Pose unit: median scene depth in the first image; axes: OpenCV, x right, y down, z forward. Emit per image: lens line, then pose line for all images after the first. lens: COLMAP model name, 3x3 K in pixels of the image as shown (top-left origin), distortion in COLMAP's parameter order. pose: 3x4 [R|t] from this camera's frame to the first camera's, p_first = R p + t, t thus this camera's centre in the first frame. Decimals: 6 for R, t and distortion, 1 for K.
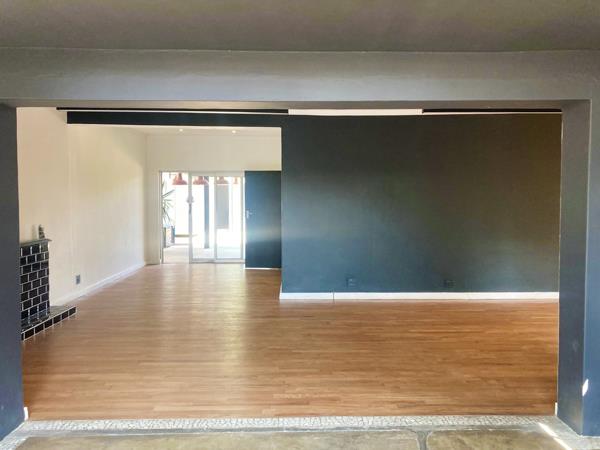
lens RADIAL K [[506.0, 0, 301.6], [0, 506.0, 224.0], [0, 0, 1]] dist [0.015749, -0.021595]
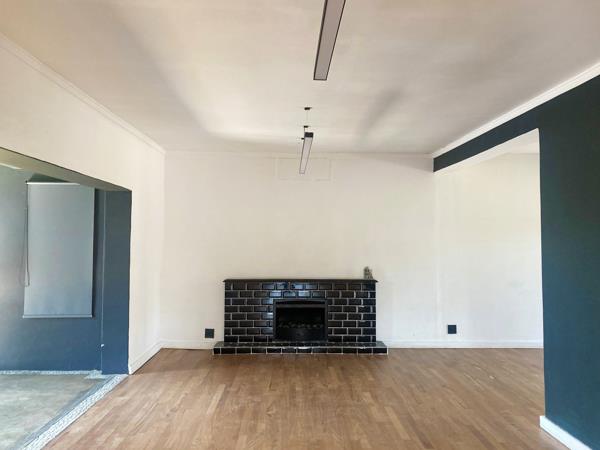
lens RADIAL K [[506.0, 0, 301.7], [0, 506.0, 225.5], [0, 0, 1]] dist [0.015749, -0.021595]
pose [[0.008127, -0.024634, -0.999663, 1.008691], [-0.065528, 0.997535, -0.025115, -0.083024], [0.997818, 0.065710, 0.006492, 1.357528]]
